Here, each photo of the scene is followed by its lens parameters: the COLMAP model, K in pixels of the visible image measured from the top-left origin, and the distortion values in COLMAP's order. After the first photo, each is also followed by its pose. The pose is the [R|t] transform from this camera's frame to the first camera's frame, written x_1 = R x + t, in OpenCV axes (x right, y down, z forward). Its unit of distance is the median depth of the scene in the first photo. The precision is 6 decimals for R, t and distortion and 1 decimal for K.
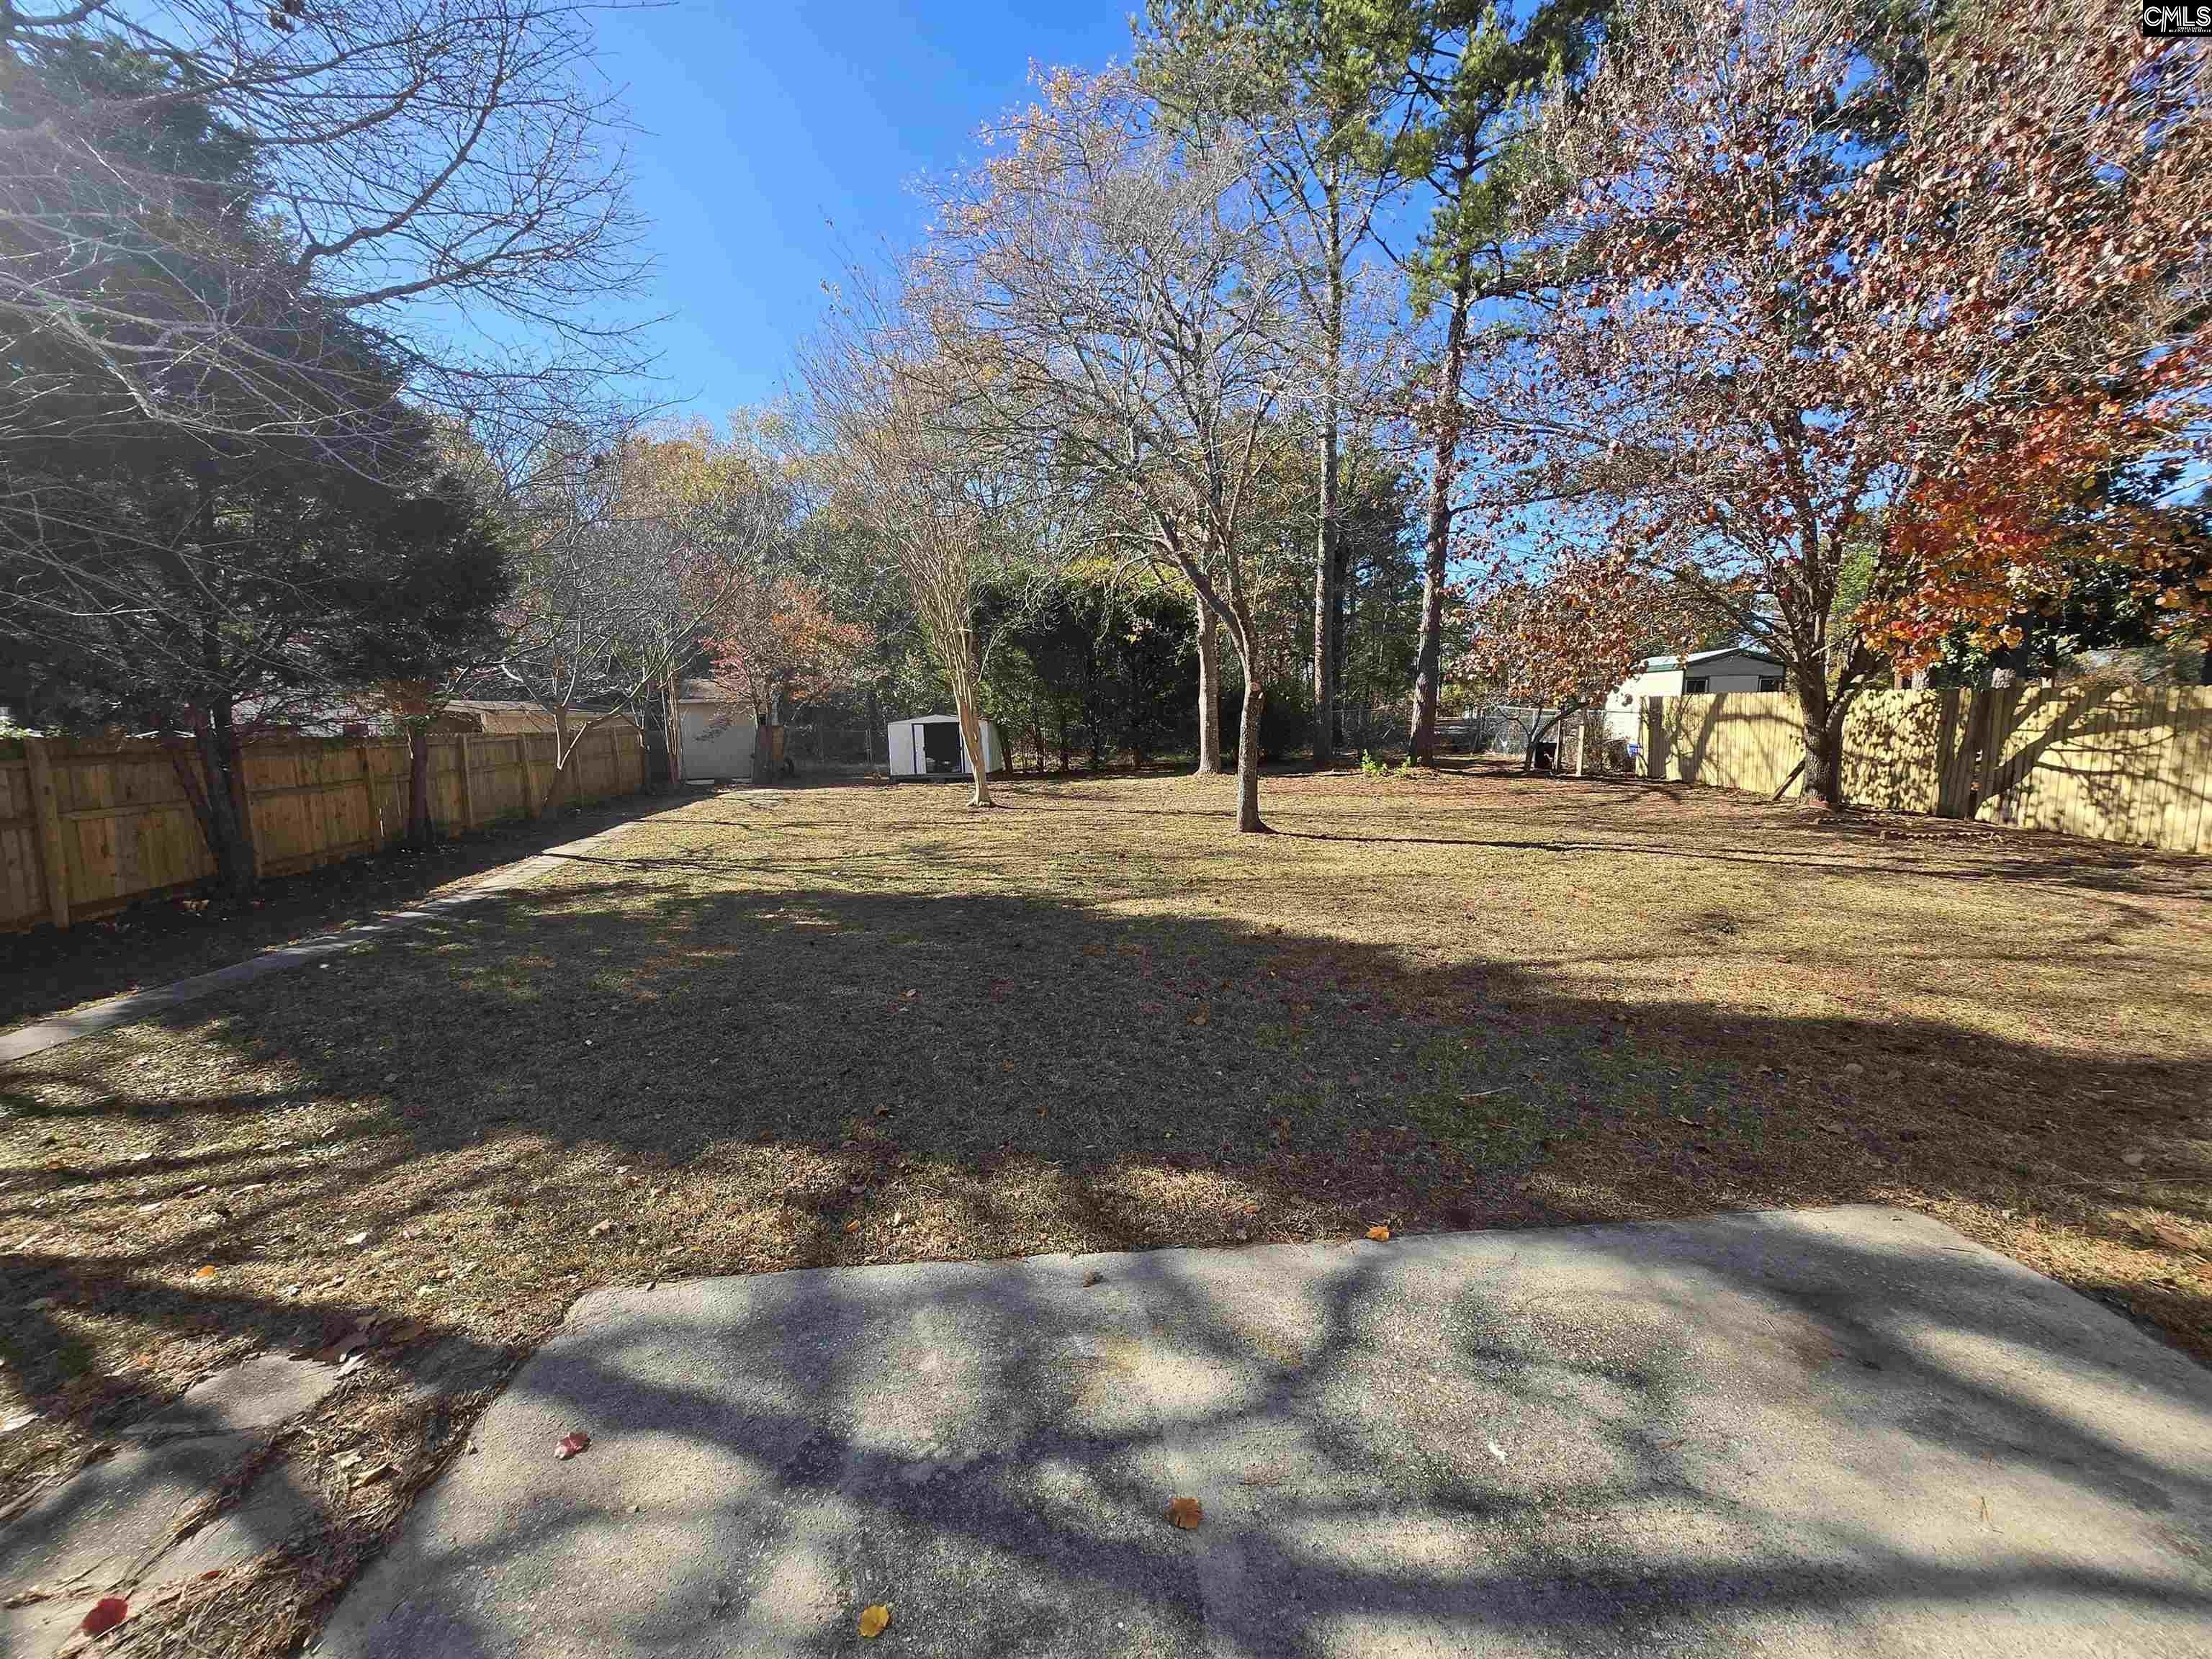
lens RADIAL K [[887.6, 0, 1105.6], [0, 887.6, 829.0], [0, 0, 1]] dist [0.000246, -0.000105]
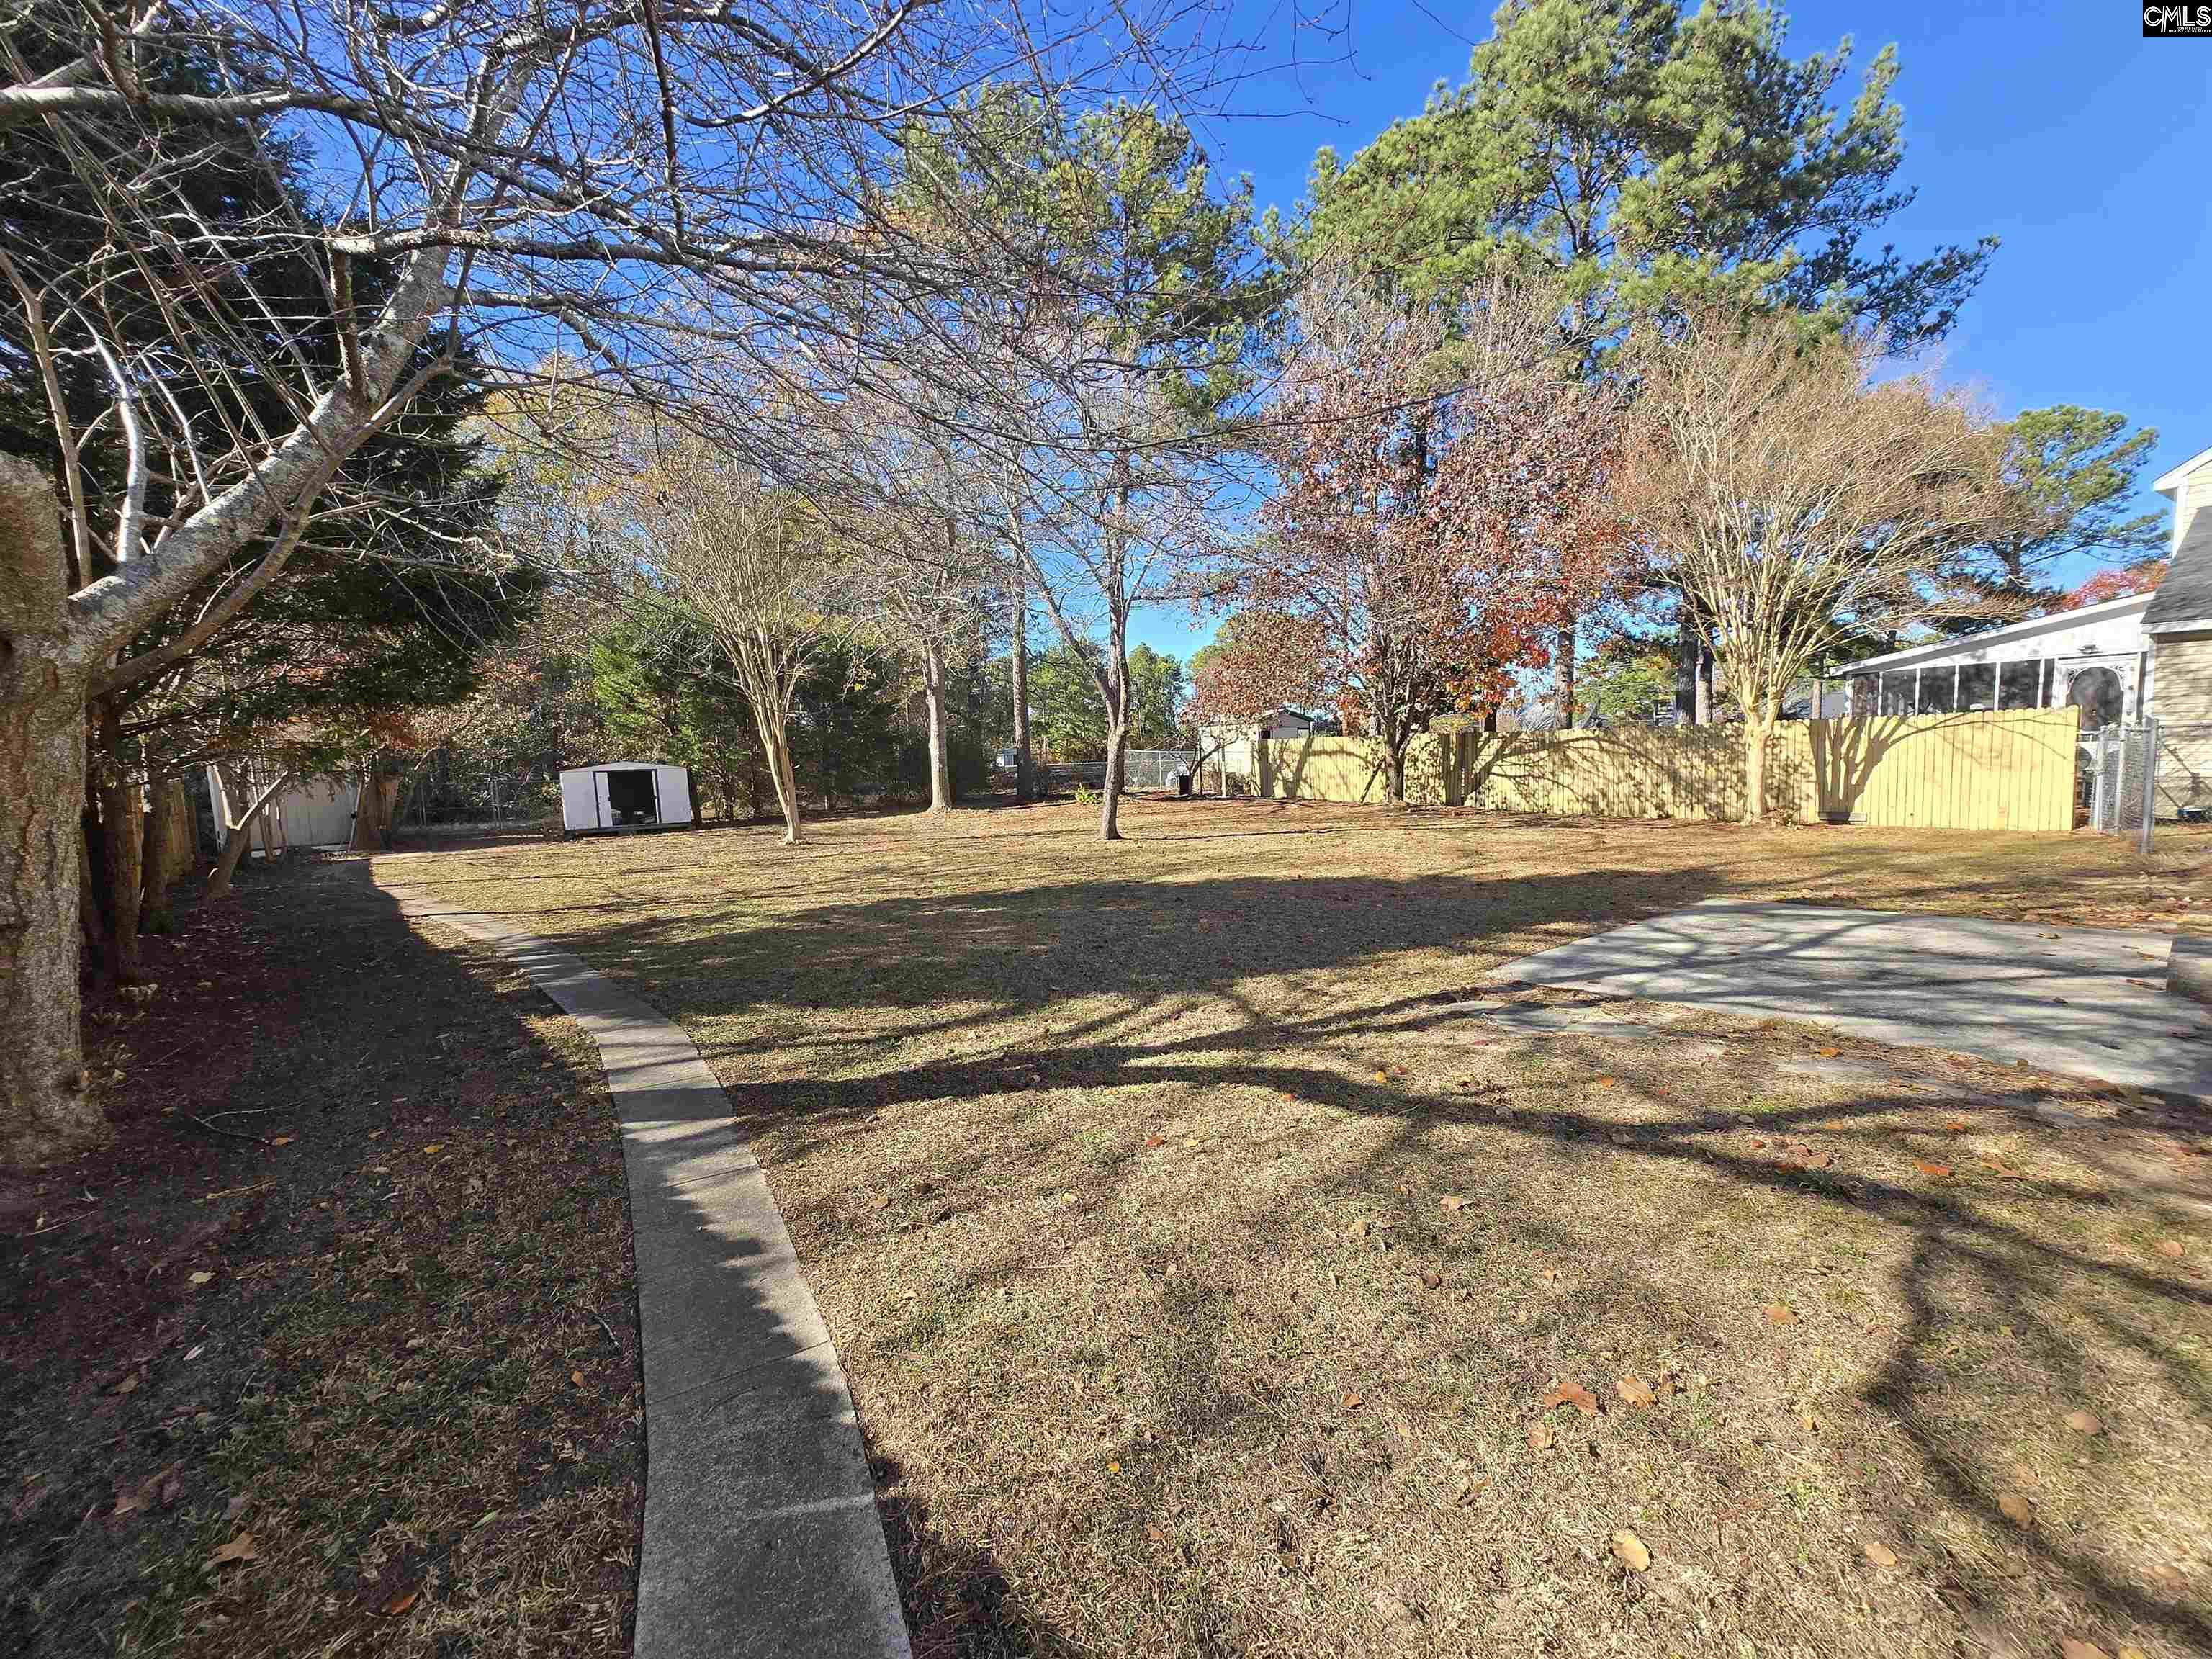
lens RADIAL K [[887.6, 0, 1107.8], [0, 887.6, 828.8], [0, 0, 1]] dist [0.000246, -0.000105]
pose [[0.836249, -0.052572, 0.545824, -0.439348], [0.085934, 0.995659, -0.035759, 0.026934], [-0.541574, 0.076808, 0.837137, -0.065418]]
